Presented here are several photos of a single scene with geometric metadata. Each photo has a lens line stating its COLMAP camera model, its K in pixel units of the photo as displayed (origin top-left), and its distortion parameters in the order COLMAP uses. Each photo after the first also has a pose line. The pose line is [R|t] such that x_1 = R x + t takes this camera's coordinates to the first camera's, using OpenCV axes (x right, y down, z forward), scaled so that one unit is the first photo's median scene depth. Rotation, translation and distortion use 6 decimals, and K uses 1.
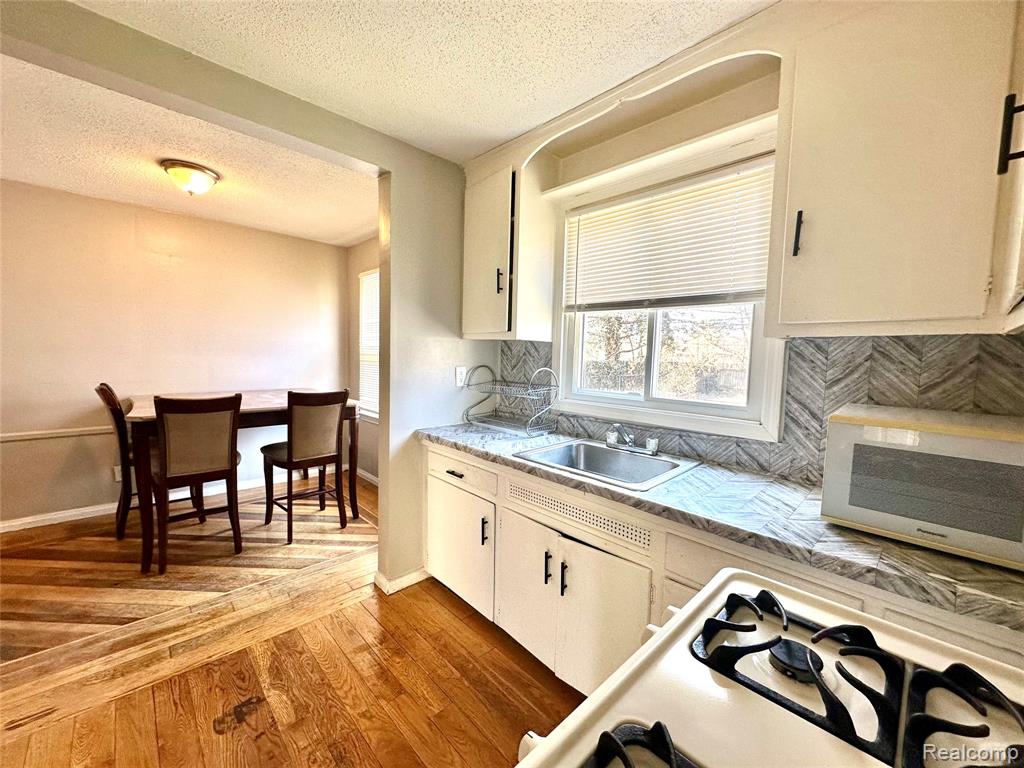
lens RADIAL K [[407.1, 0, 513.3], [0, 407.1, 383.8], [0, 0, 1]] dist [-0.002757, 0.000046]
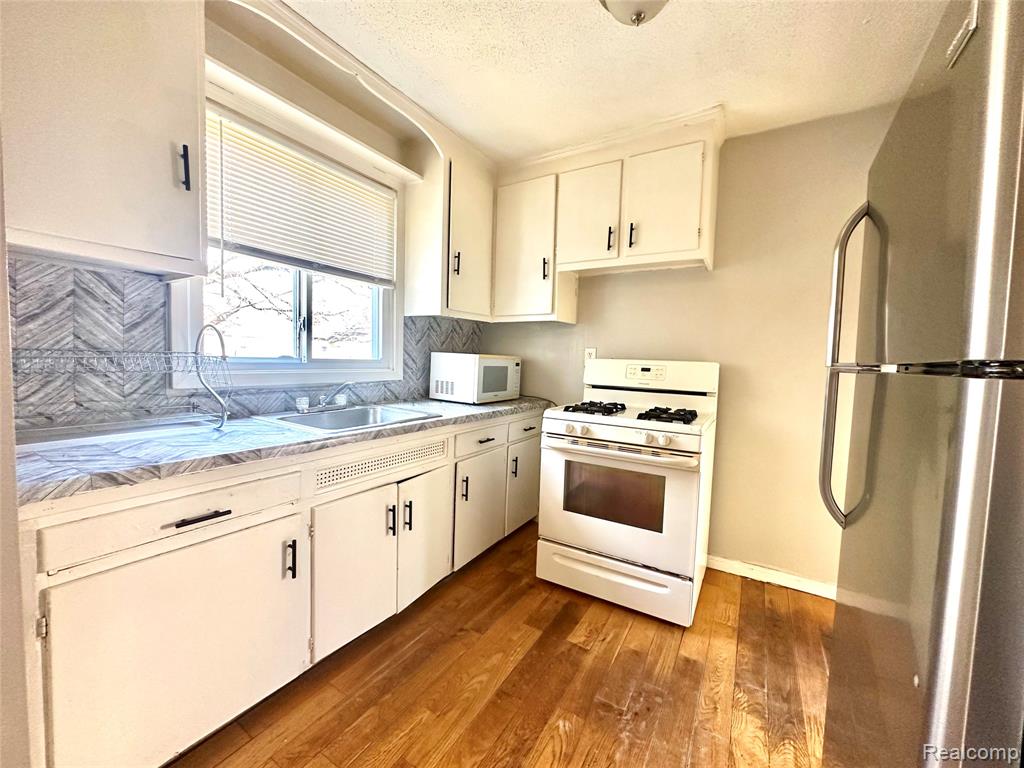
lens RADIAL K [[407.1, 0, 513.3], [0, 407.1, 383.8], [0, 0, 1]] dist [-0.002757, 0.000046]
pose [[-0.258411, -0.094371, 0.961415, -0.936091], [0.032016, 0.993834, 0.106159, 0.003759], [-0.965504, 0.058213, -0.253796, 0.920699]]
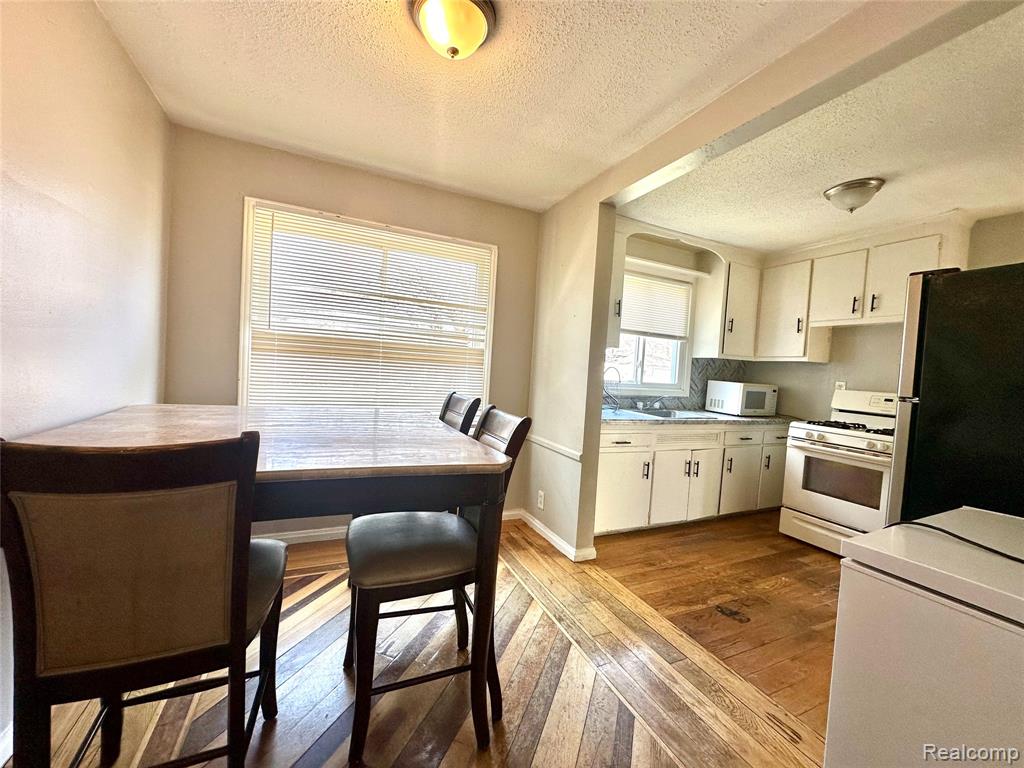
lens RADIAL K [[407.1, 0, 513.3], [0, 407.1, 383.8], [0, 0, 1]] dist [-0.002757, 0.000046]
pose [[0.323931, -0.046693, 0.944928, -2.013751], [0.017169, 0.998907, 0.043475, -0.065961], [-0.945925, 0.002140, 0.324379, 1.134650]]
